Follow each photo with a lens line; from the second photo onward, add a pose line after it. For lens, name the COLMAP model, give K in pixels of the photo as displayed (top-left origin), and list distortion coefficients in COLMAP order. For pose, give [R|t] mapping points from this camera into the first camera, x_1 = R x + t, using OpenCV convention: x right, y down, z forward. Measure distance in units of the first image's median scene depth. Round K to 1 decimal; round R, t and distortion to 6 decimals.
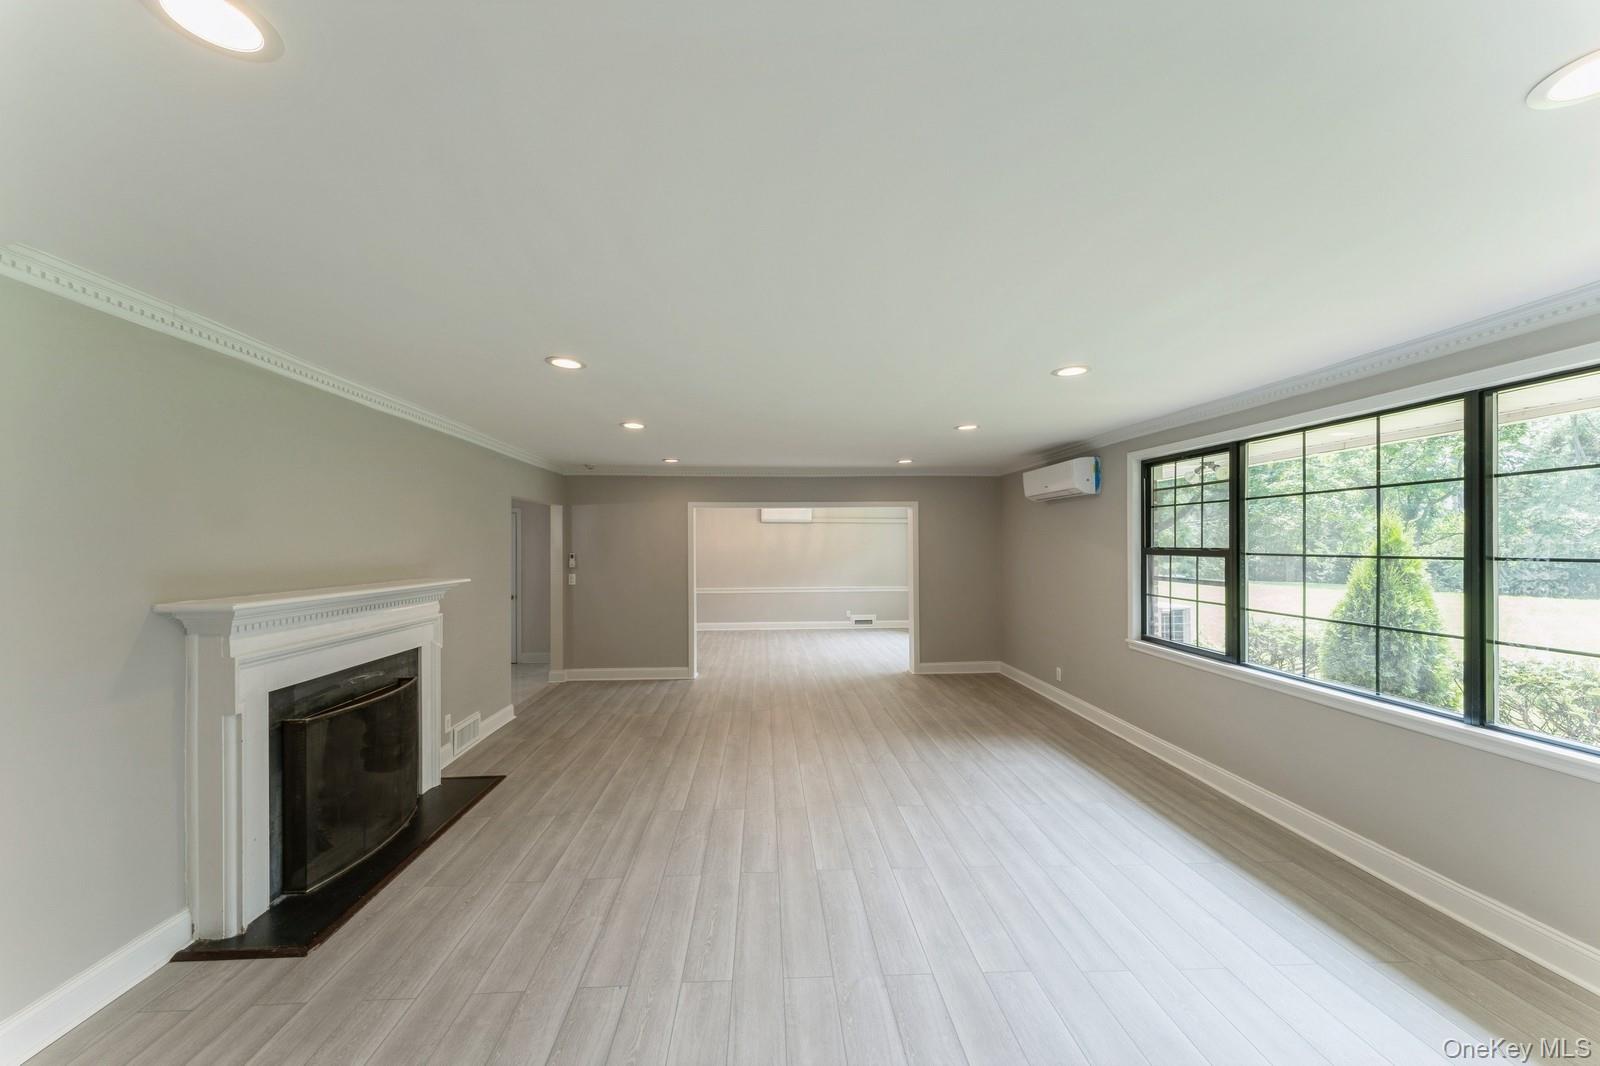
lens RADIAL K [[646.1, 0, 800.0], [0, 646.1, 533.0], [0, 0, 1]] dist [0.012641, 0.000109]
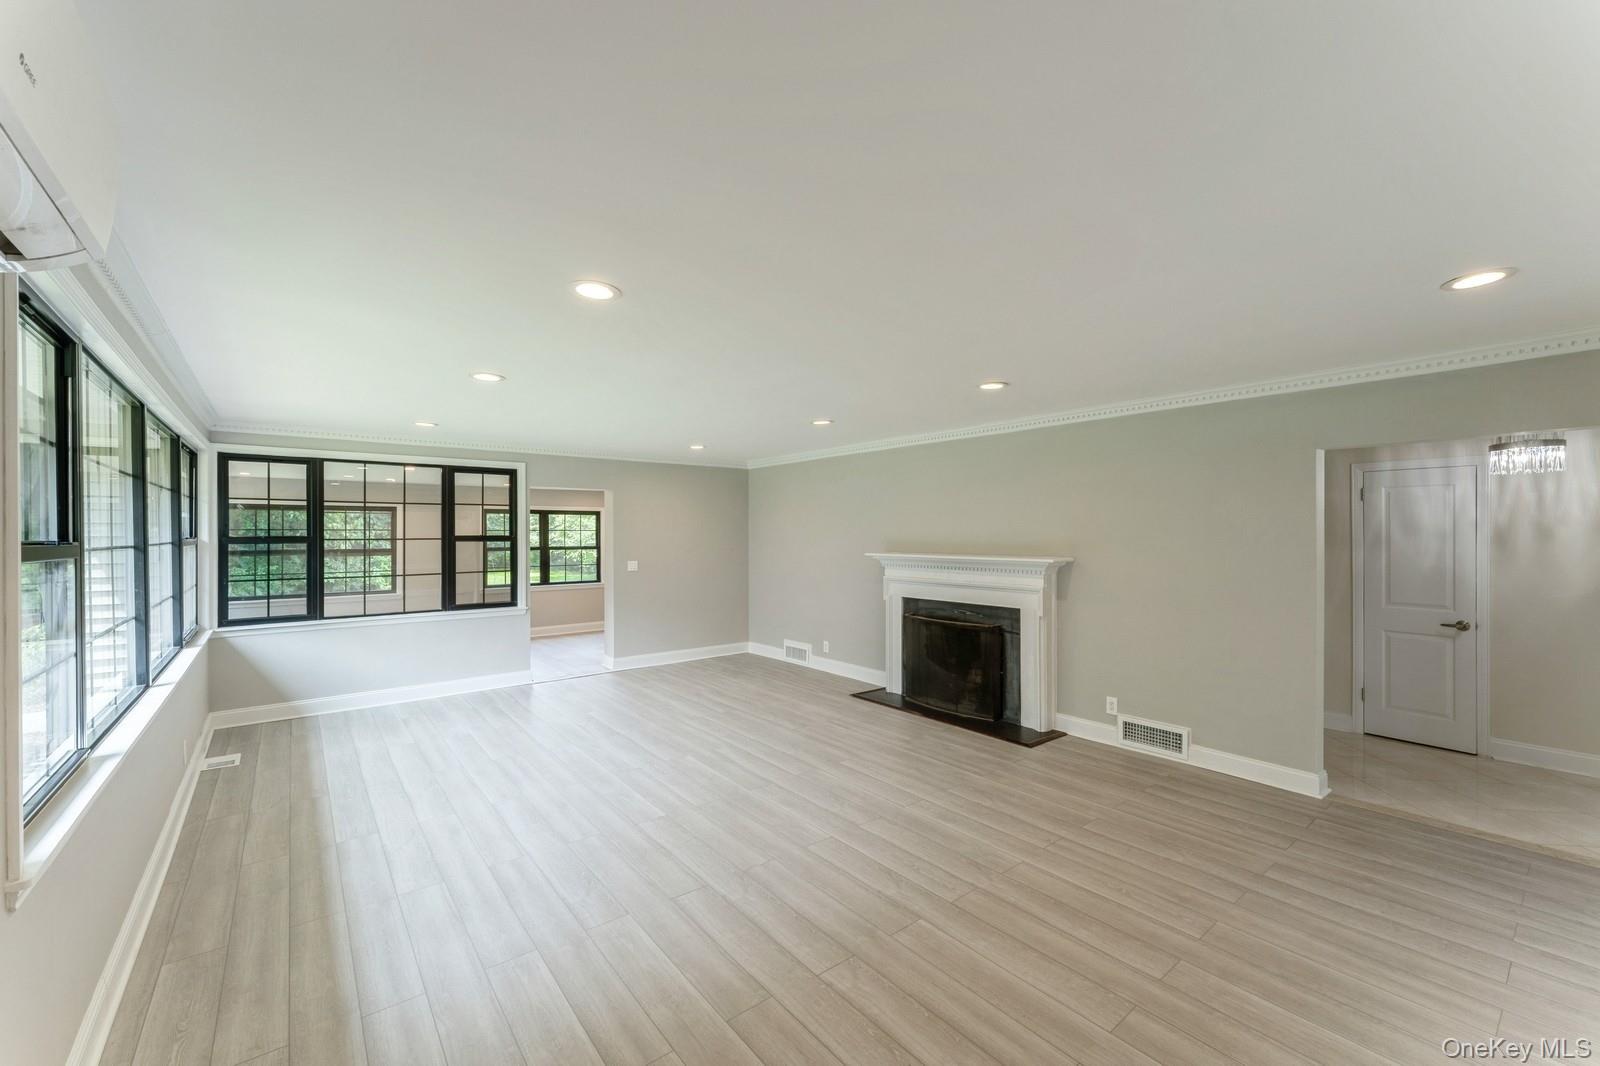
lens RADIAL K [[646.1, 0, 800.0], [0, 646.1, 533.0], [0, 0, 1]] dist [0.012641, 0.000109]
pose [[-0.818477, 0.007542, -0.574489, 0.490153], [0.017556, 0.999775, -0.011886, 0.031838], [0.574270, -0.019814, -0.818426, 1.759990]]
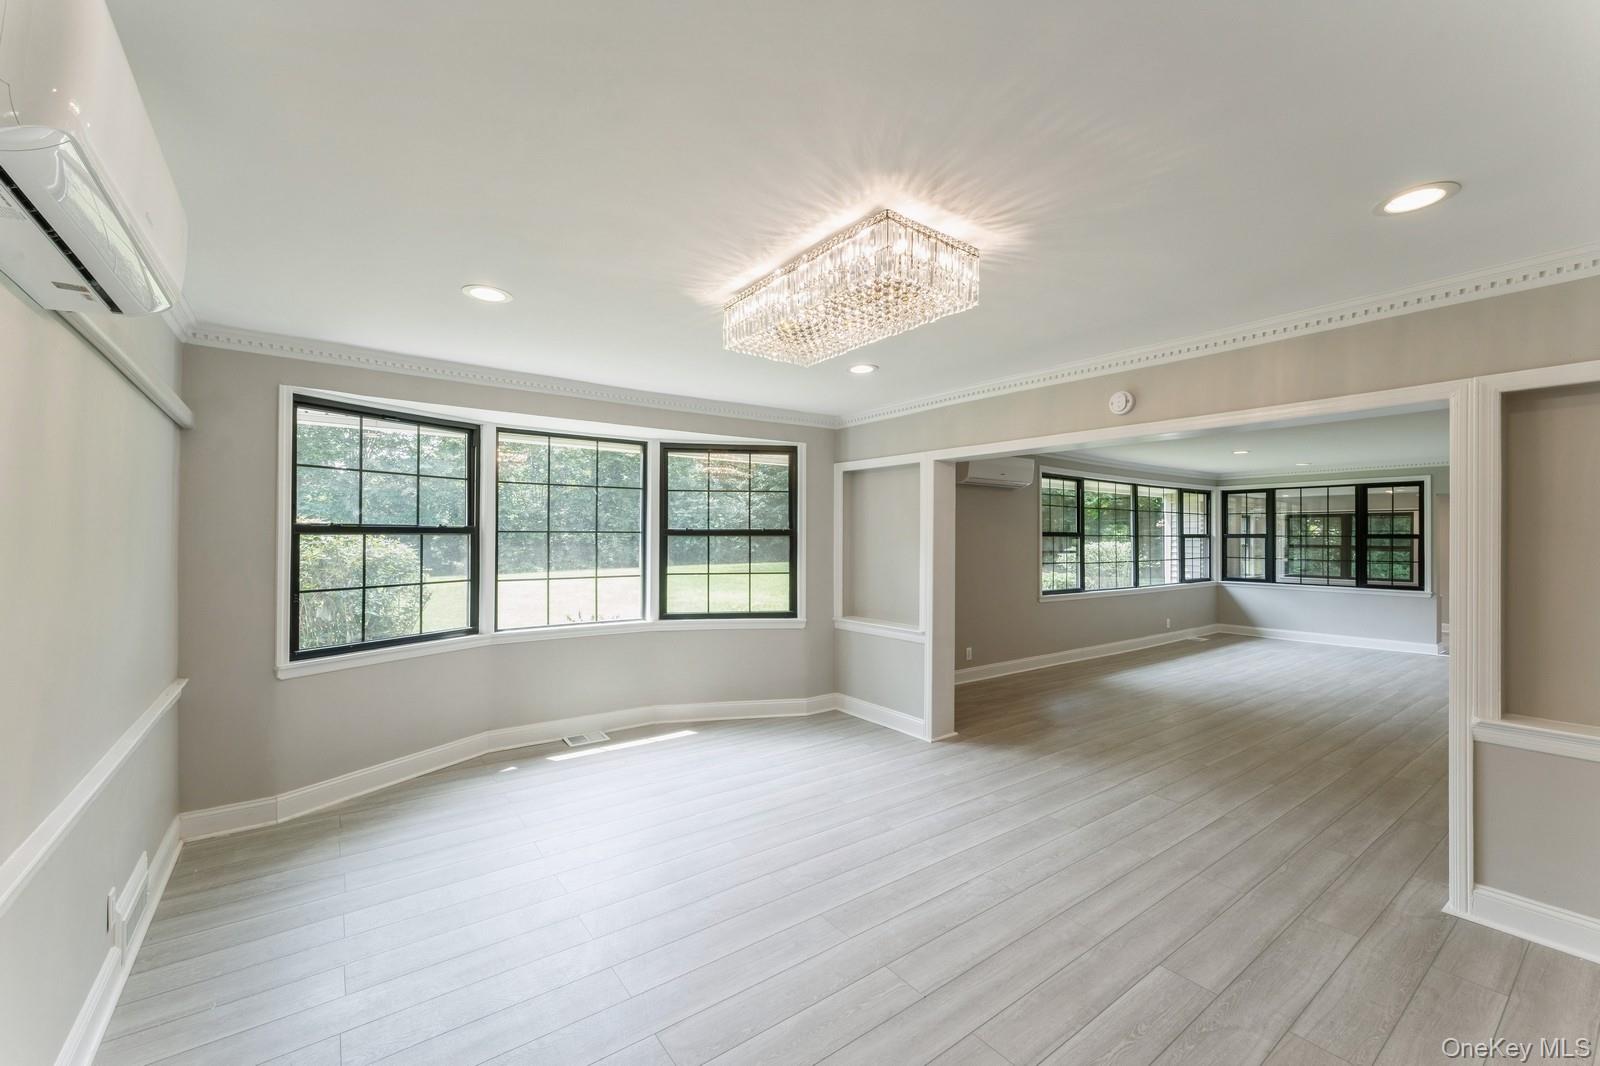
lens RADIAL K [[646.1, 0, 800.0], [0, 646.1, 533.0], [0, 0, 1]] dist [0.012641, 0.000109]
pose [[-0.548637, 0.007877, 0.836023, -0.485099], [-0.017268, 0.999636, -0.020750, 0.078490], [-0.835882, -0.025821, -0.548301, 2.751353]]
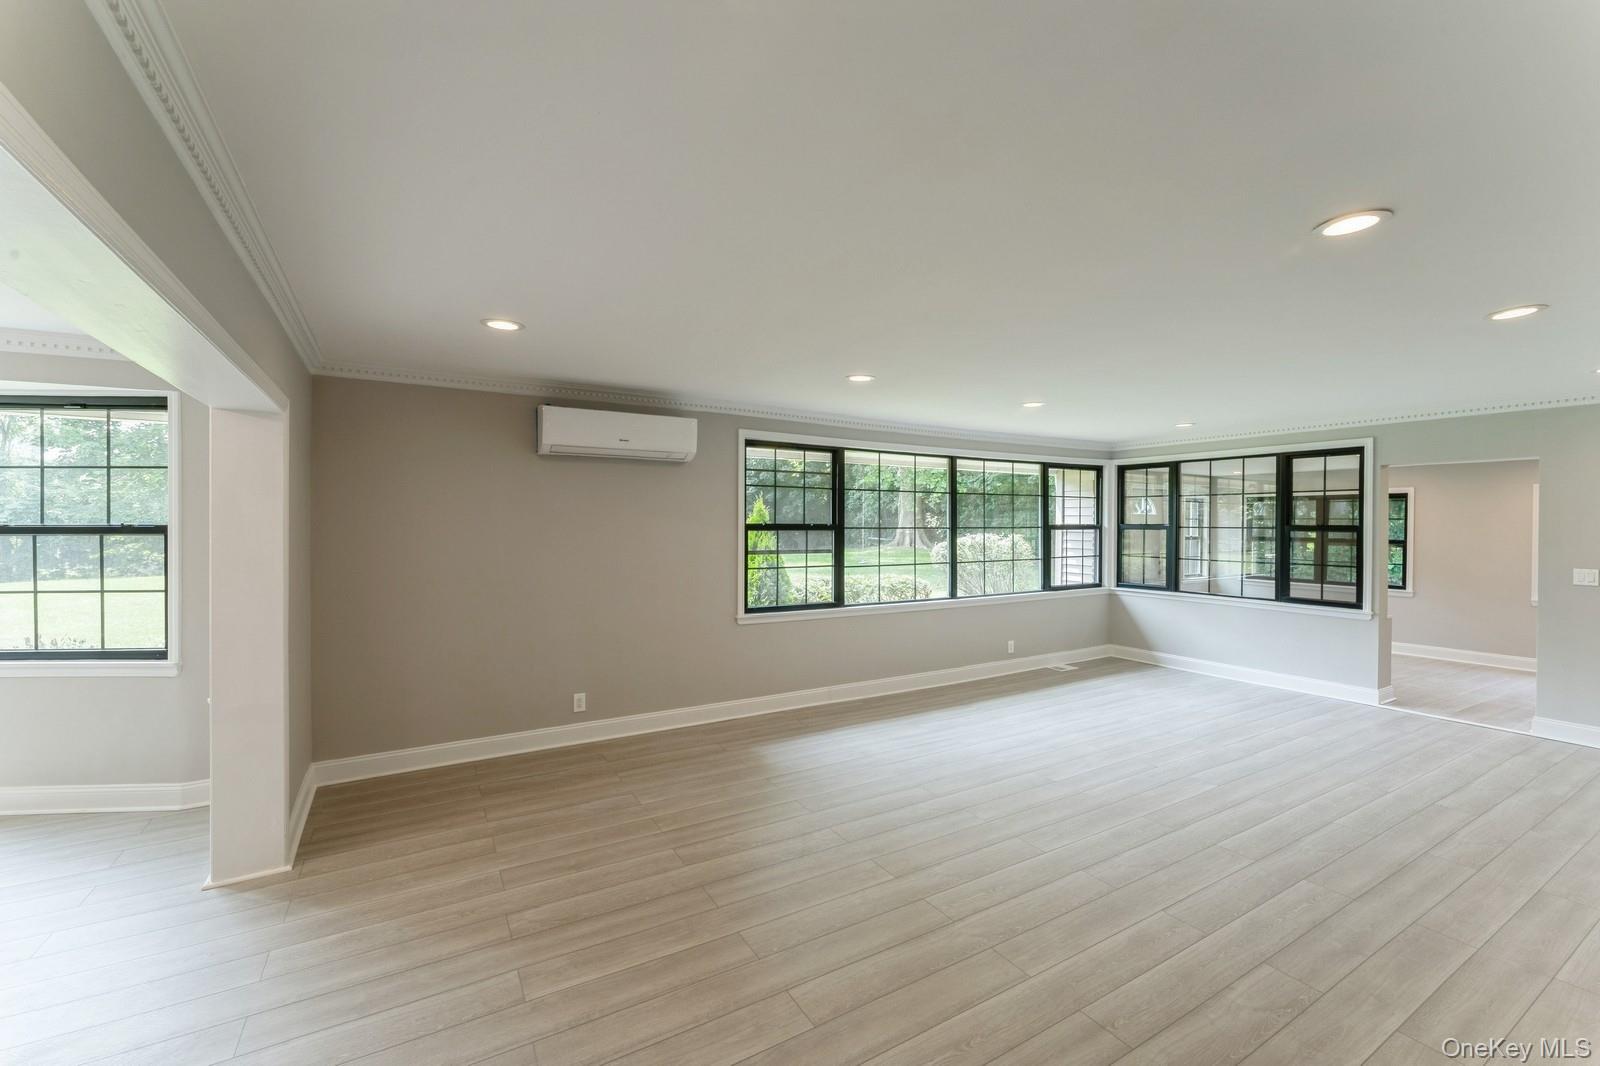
lens RADIAL K [[654.3, 0, 795.0], [0, 654.3, 535.2], [0, 0, 1]] dist [-0.002411, 0.000113]
pose [[-0.453773, -0.013239, 0.891019, -0.529964], [-0.017086, 0.999835, 0.006154, 0.038917], [-0.890953, -0.012431, -0.453925, 1.713790]]
